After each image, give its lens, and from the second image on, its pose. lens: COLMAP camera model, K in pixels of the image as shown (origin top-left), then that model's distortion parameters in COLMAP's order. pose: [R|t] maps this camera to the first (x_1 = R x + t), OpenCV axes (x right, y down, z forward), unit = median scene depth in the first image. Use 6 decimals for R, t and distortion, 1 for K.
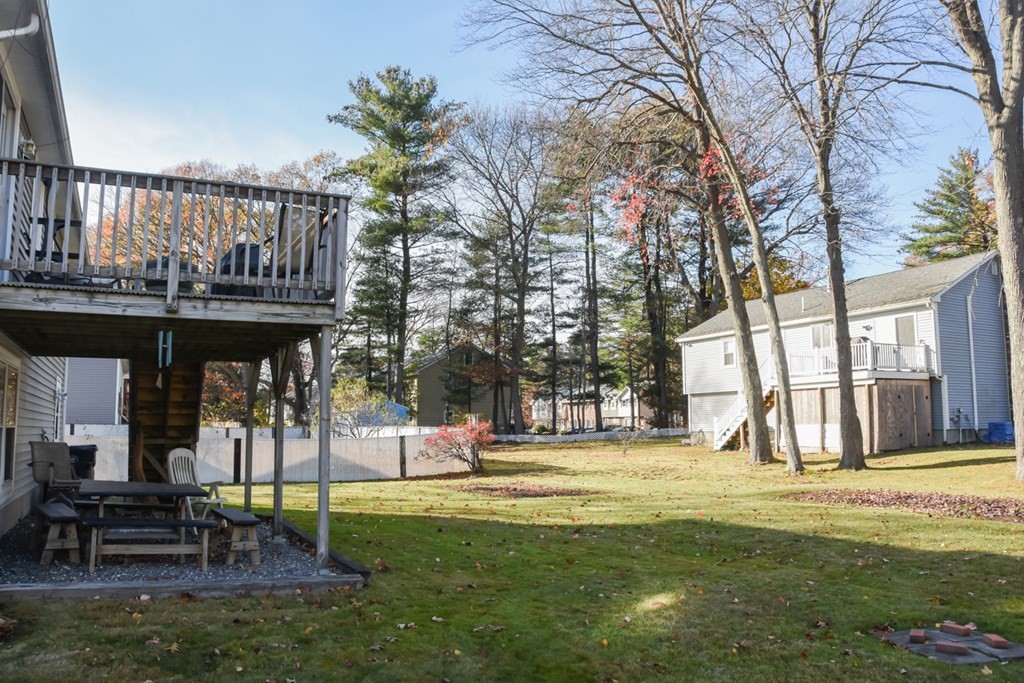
lens RADIAL K [[819.8, 0, 512.0], [0, 819.8, 341.5], [0, 0, 1]] dist [-0.110439, 0.007411]
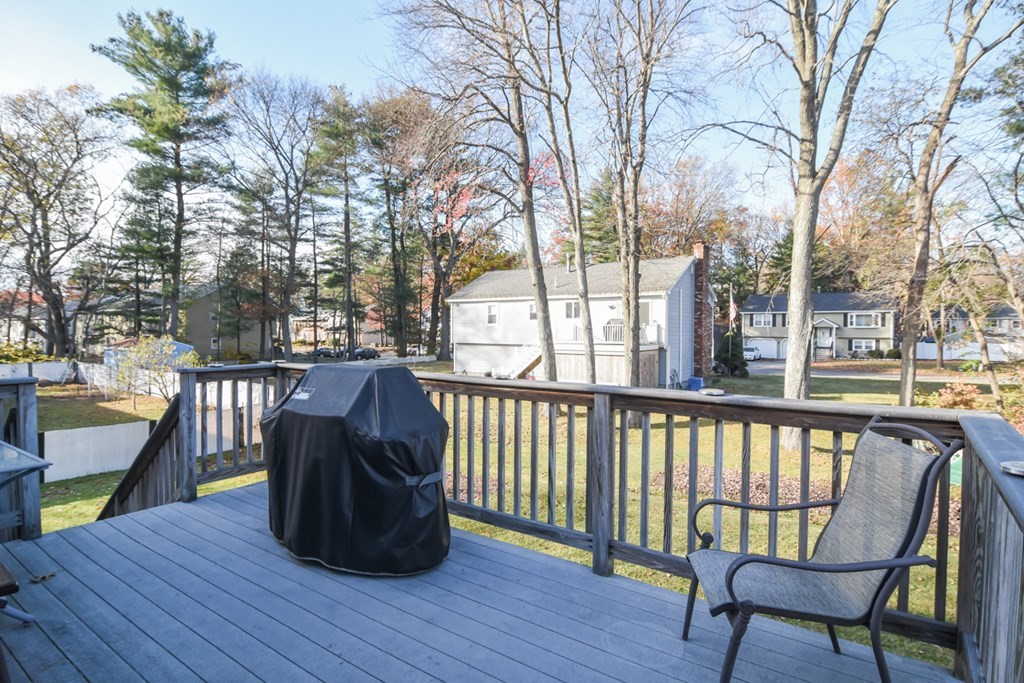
lens RADIAL K [[548.2, 0, 510.3], [0, 548.2, 327.1], [0, 0, 1]] dist [0.000879, 0.001644]
pose [[0.882538, 0.006923, 0.470190, -0.085835], [-0.059457, 0.993510, 0.096971, -0.036714], [-0.466467, -0.113537, 0.877222, 0.146219]]
